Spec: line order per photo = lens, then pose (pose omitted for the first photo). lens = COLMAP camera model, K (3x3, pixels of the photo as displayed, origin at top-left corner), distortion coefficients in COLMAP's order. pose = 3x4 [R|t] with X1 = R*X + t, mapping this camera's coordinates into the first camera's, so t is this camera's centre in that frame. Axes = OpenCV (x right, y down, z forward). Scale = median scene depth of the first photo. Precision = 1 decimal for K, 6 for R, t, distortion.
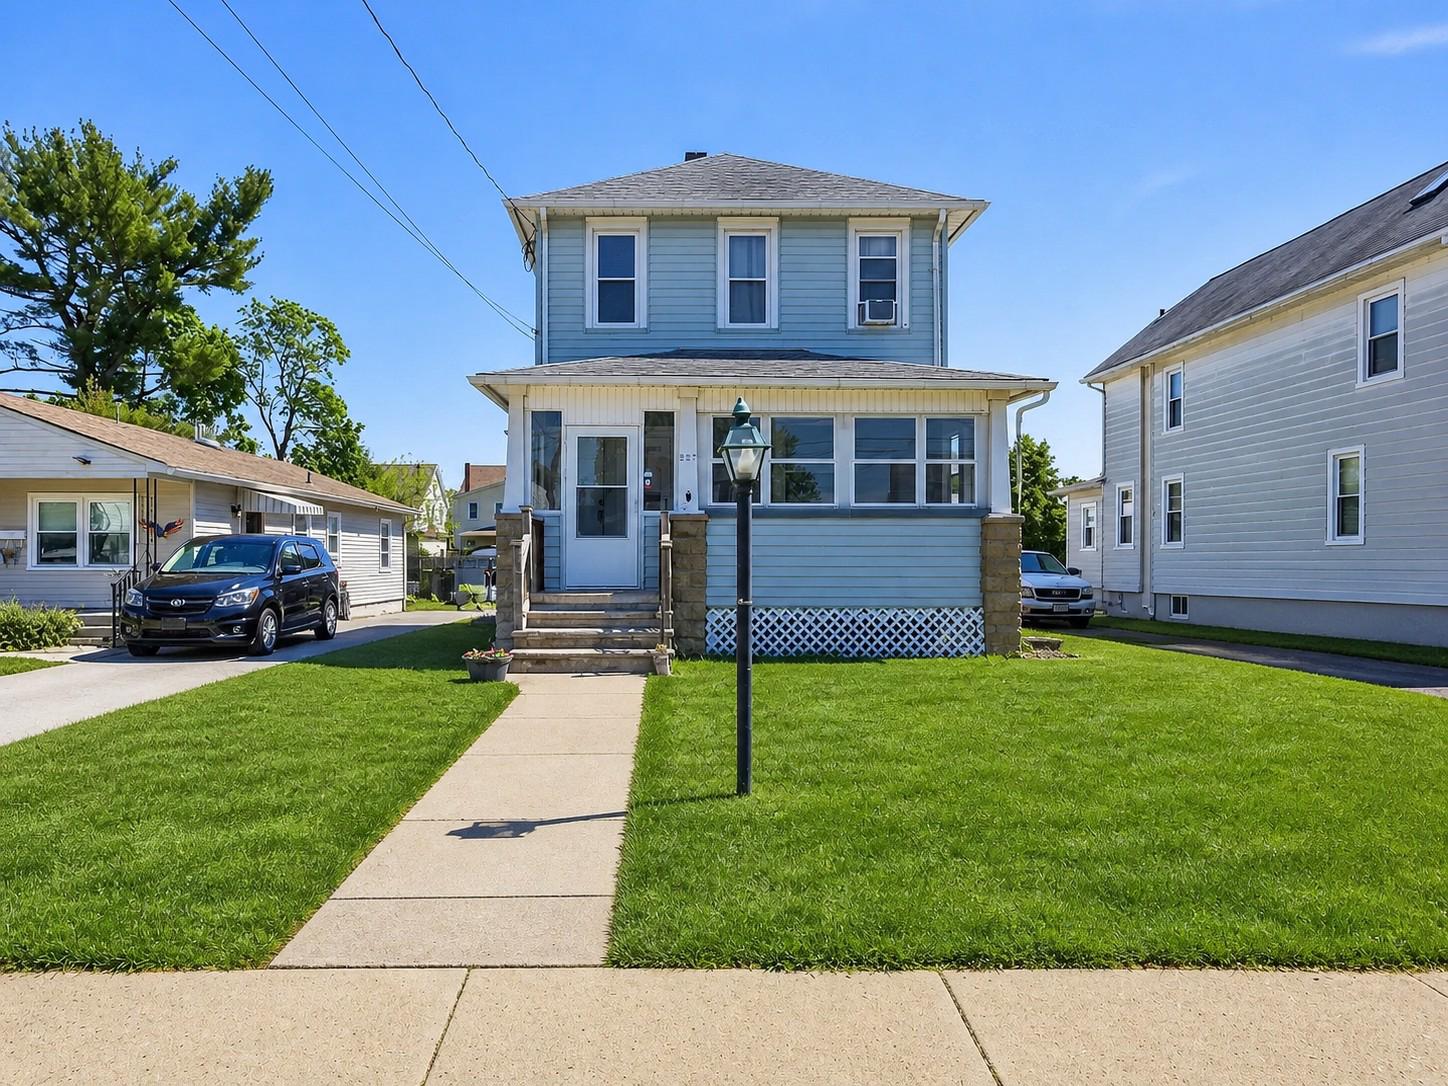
lens RADIAL K [[805.6, 0, 723.3], [0, 805.6, 541.8], [0, 0, 1]] dist [0.004656, 0.000275]
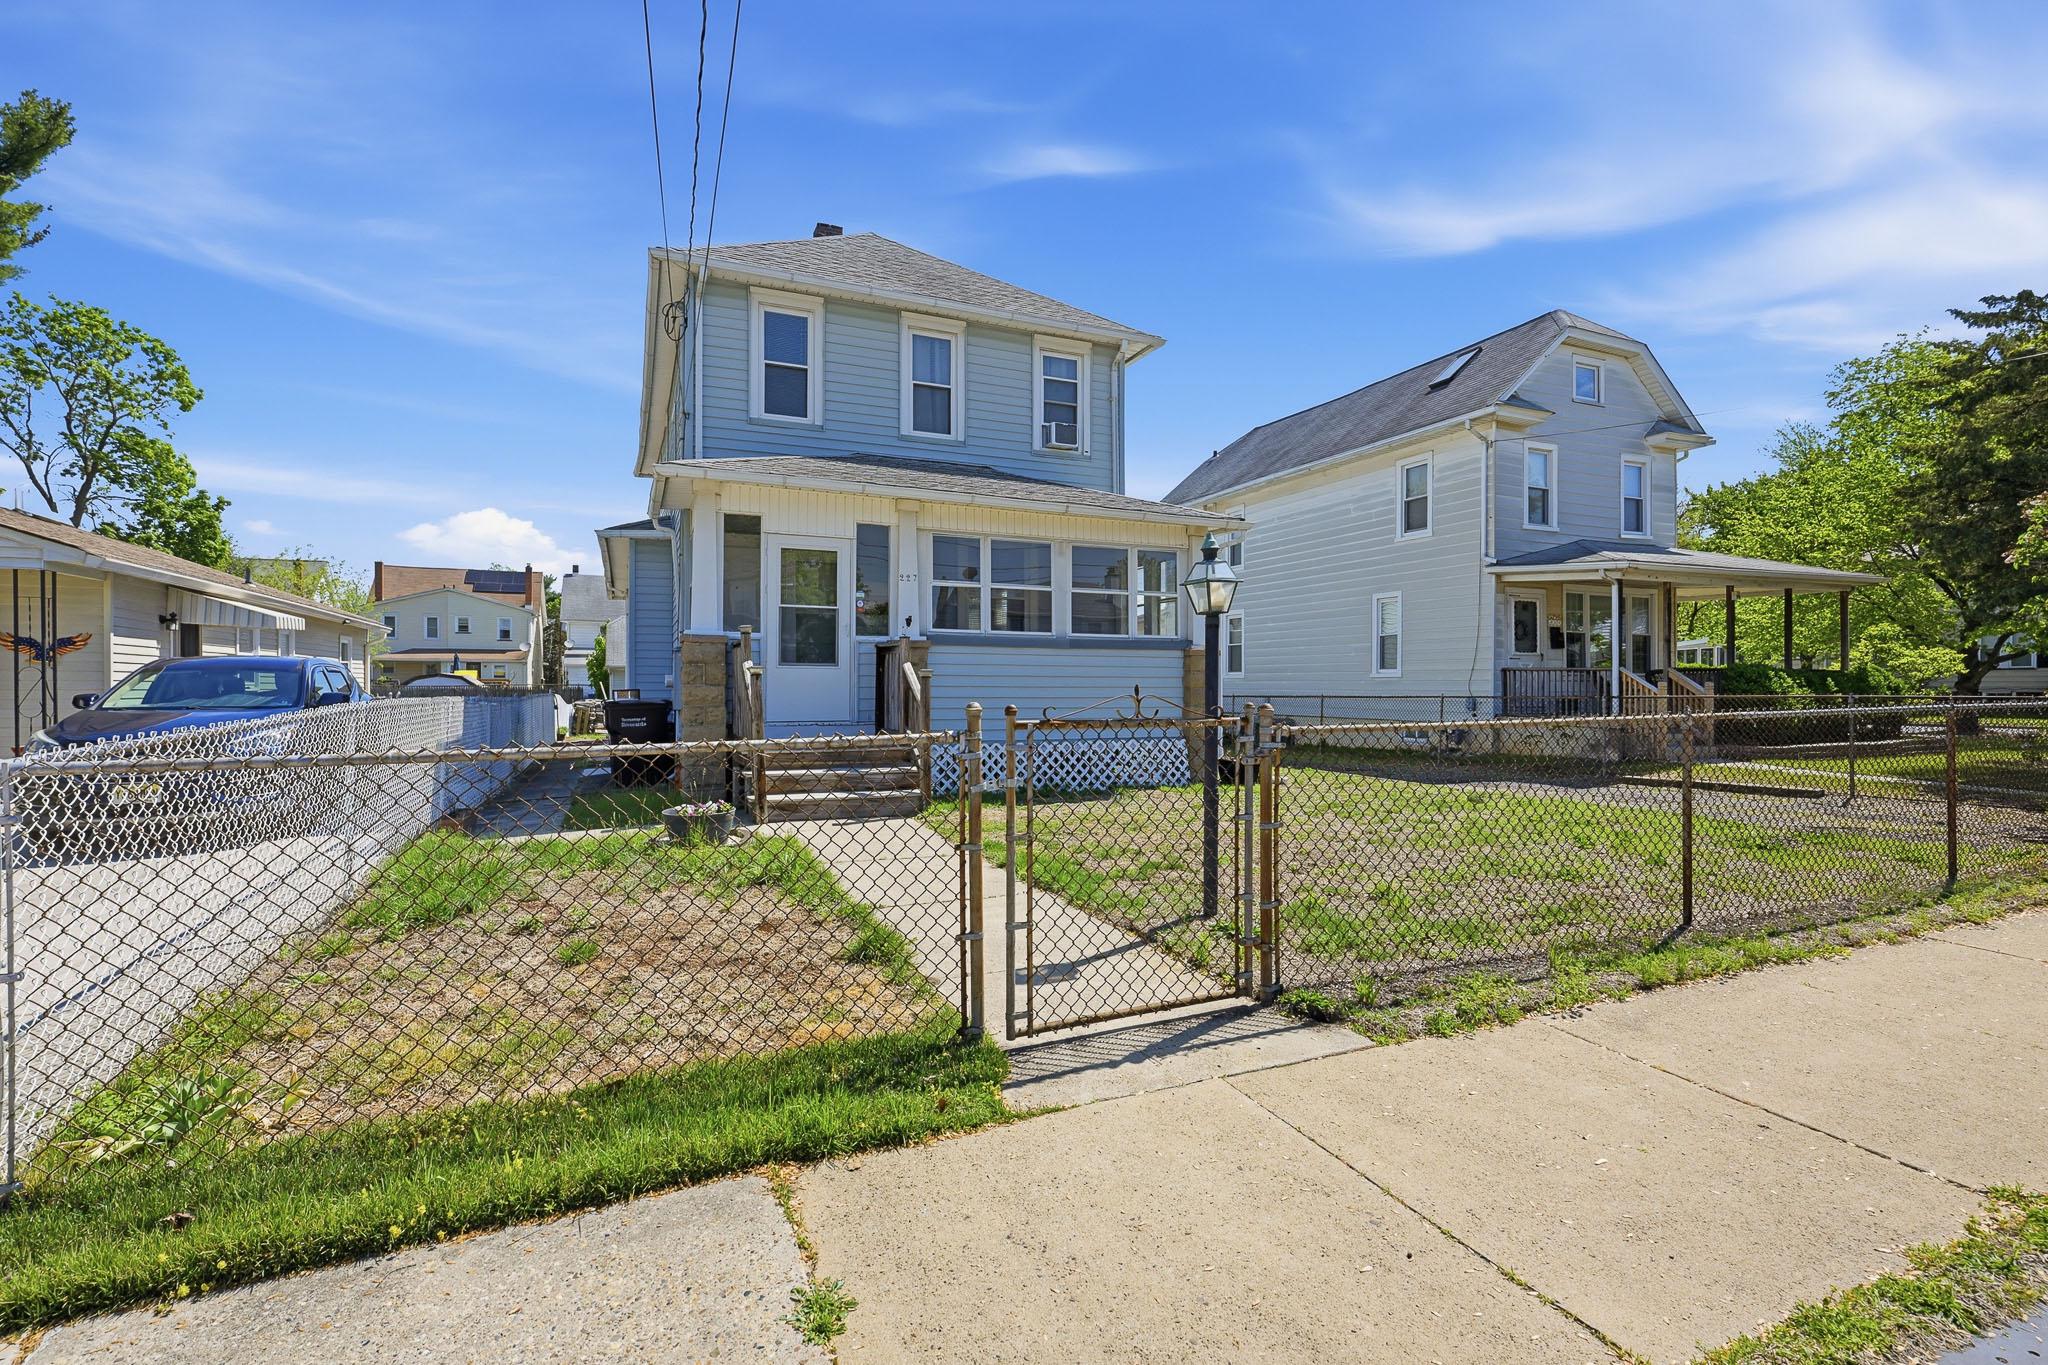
lens RADIAL K [[922.1, 0, 1021.4], [0, 922.1, 682.0], [0, 0, 1]] dist [-0.002198, -0.000069]
pose [[0.920342, 0.001549, 0.391112, -0.285963], [-0.005512, 0.999944, 0.009011, 0.001761], [-0.391077, -0.010449, 0.920299, -0.004764]]
